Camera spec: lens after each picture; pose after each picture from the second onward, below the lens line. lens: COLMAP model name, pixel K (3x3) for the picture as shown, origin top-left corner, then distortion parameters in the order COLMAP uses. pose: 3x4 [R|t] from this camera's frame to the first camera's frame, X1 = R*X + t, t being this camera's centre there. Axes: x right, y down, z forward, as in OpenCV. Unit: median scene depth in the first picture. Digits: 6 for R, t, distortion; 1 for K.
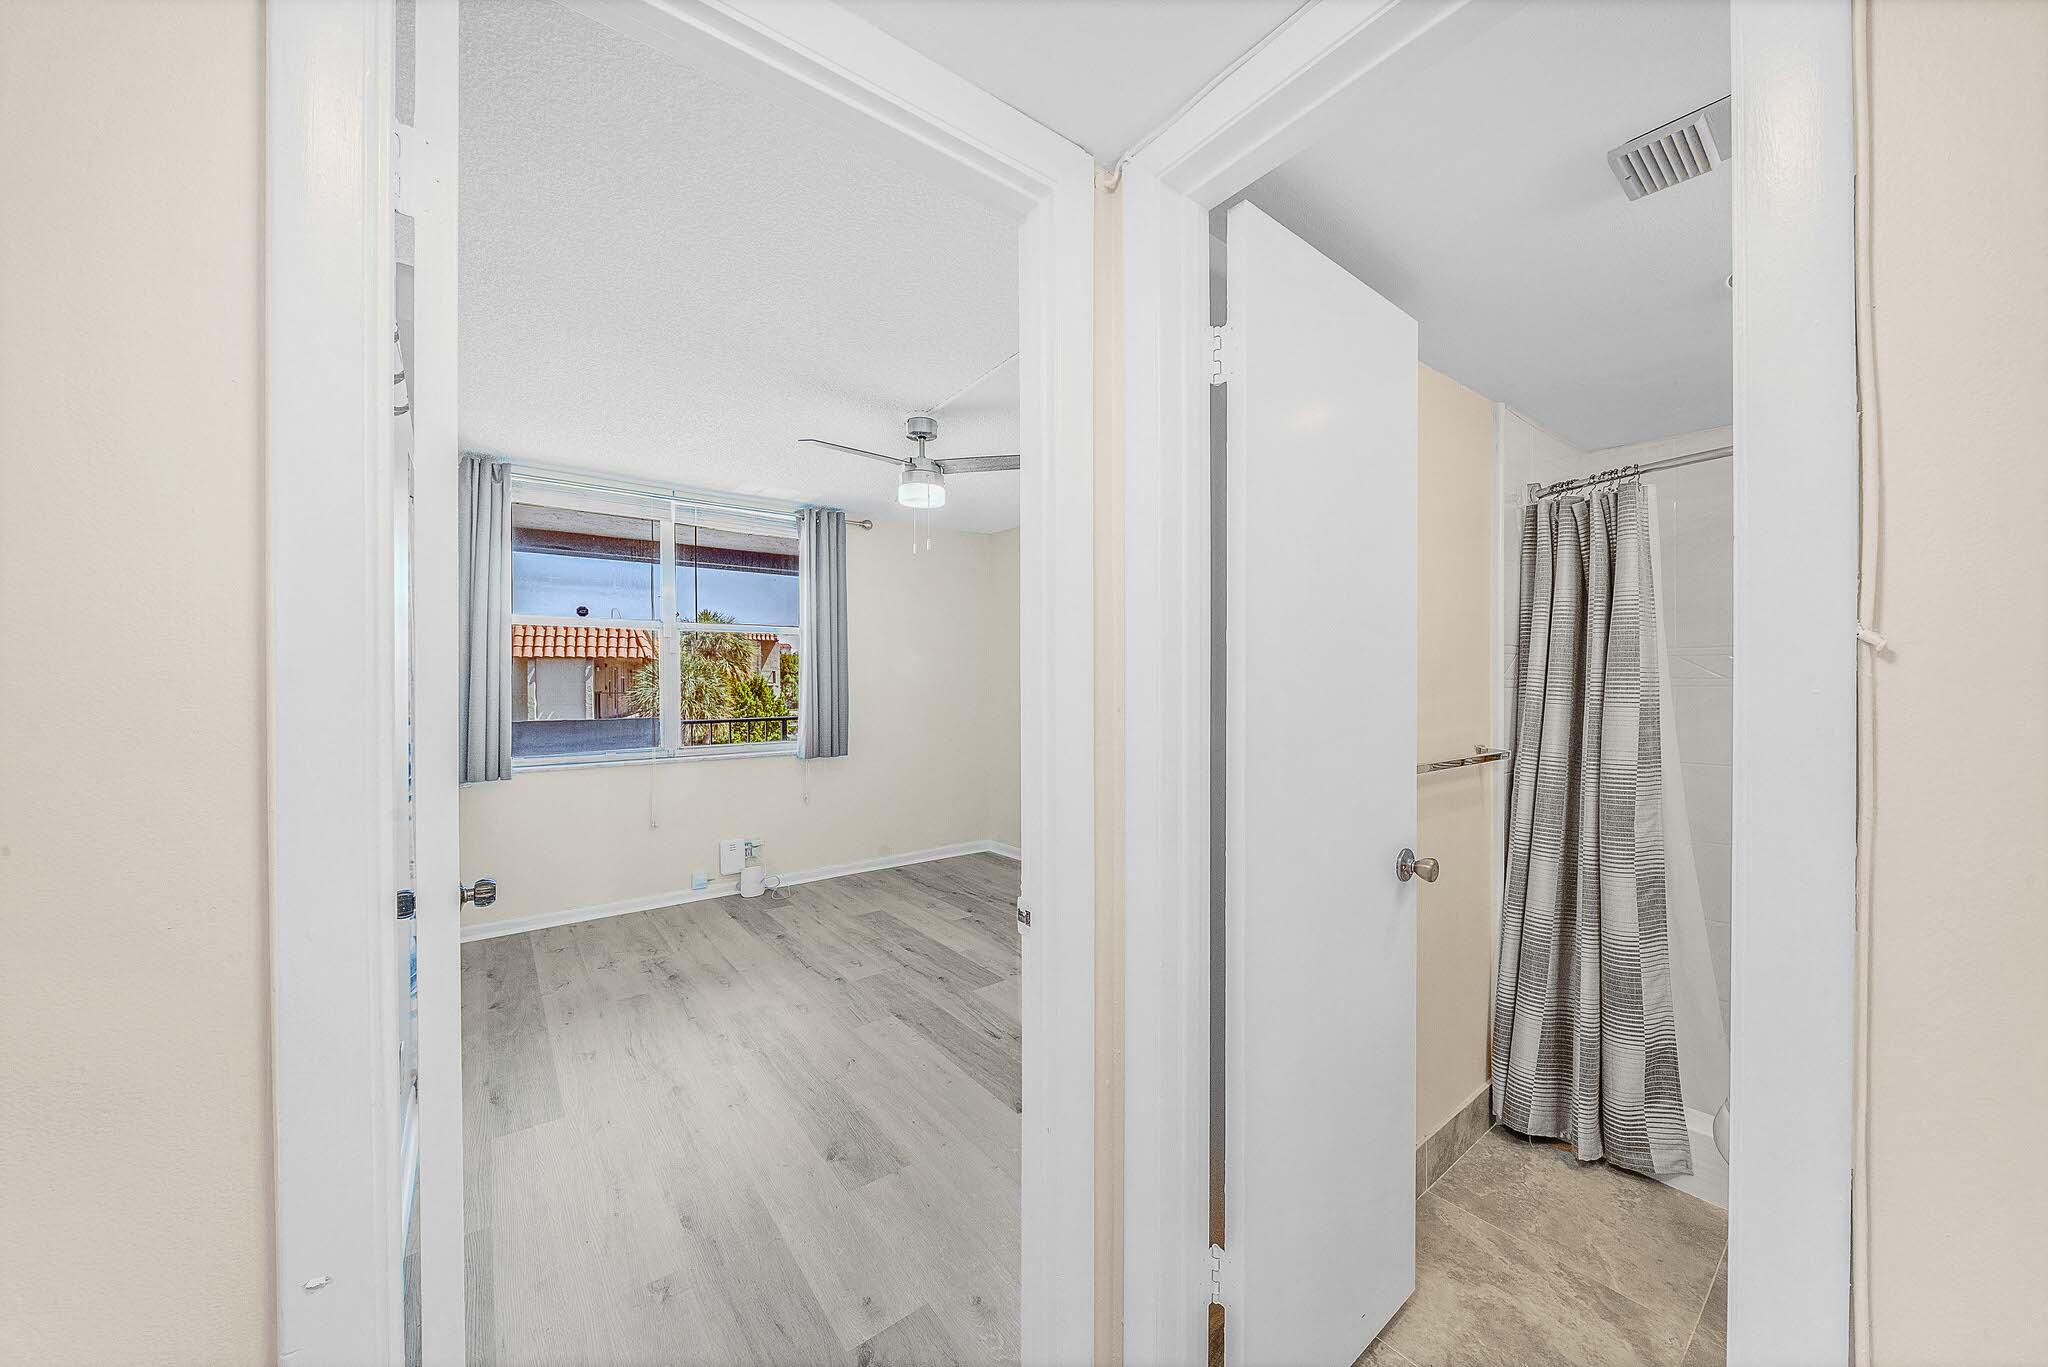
lens RADIAL K [[702.7, 0, 1034.3], [0, 702.7, 681.6], [0, 0, 1]] dist [0.001424, 0.000015]
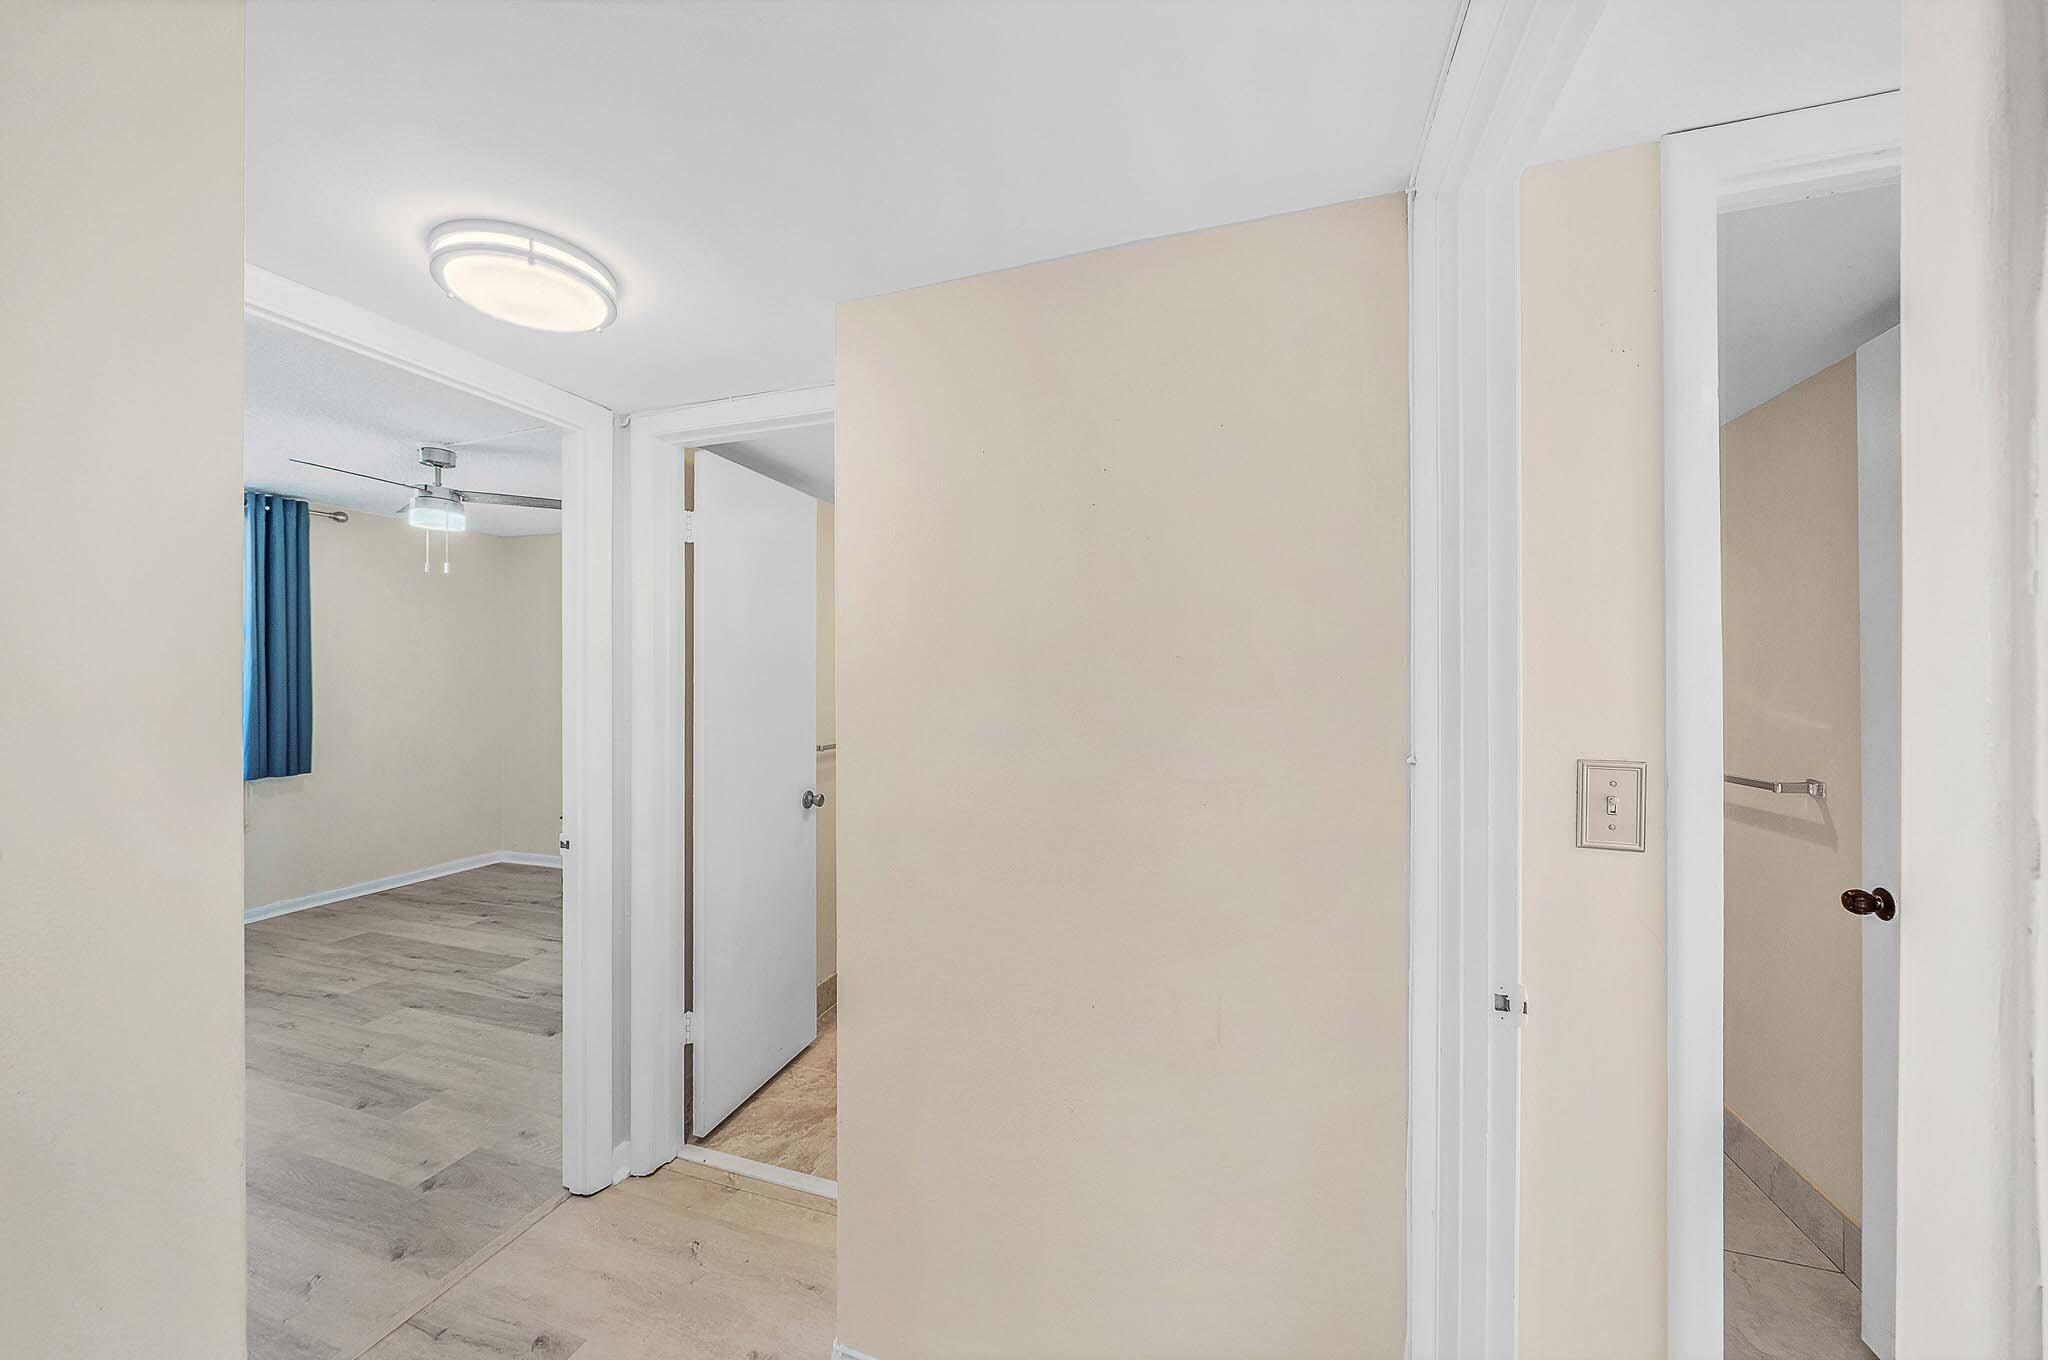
lens RADIAL K [[728.8, 0, 1014.5], [0, 728.8, 675.2], [0, 0, 1]] dist [-0.002677, 0.000316]
pose [[0.841328, 0.001890, 0.540521, -0.019936], [-0.000170, 0.999995, -0.003231, -0.025460], [-0.540524, 0.002626, 0.841324, -0.402376]]
